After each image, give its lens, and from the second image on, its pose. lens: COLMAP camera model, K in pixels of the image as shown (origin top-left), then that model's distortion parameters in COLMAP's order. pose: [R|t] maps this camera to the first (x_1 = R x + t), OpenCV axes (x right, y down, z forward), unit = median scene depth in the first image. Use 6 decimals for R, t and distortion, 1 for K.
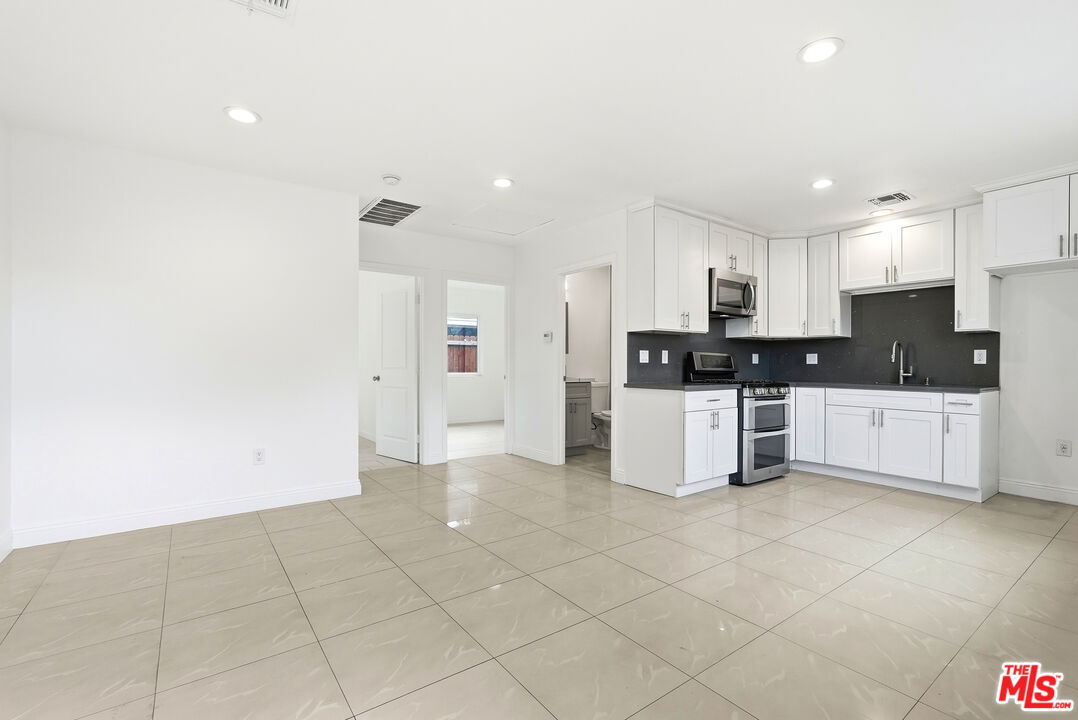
lens RADIAL K [[483.5, 0, 536.7], [0, 483.5, 363.1], [0, 0, 1]] dist [-0.000130, -0.000126]
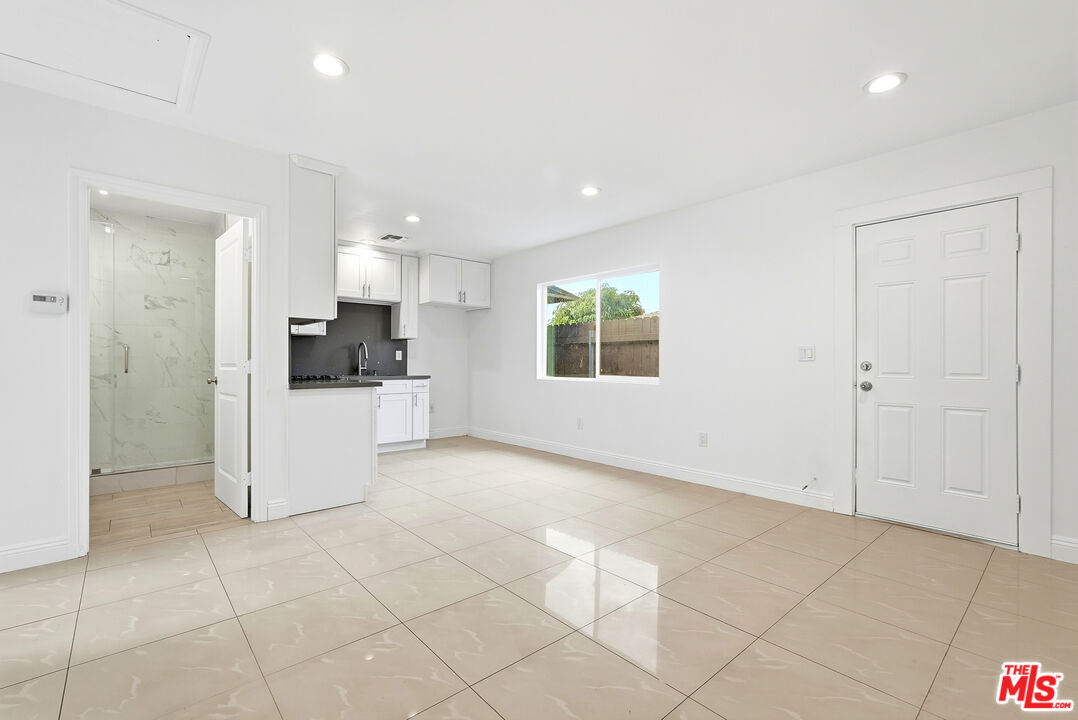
lens RADIAL K [[483.5, 0, 536.7], [0, 483.5, 363.1], [0, 0, 1]] dist [-0.000130, -0.000126]
pose [[-0.092181, -0.003745, 0.995735, -0.653969], [-0.007284, 0.999969, 0.003086, 0.002556], [-0.995716, -0.006969, -0.092205, 0.723391]]
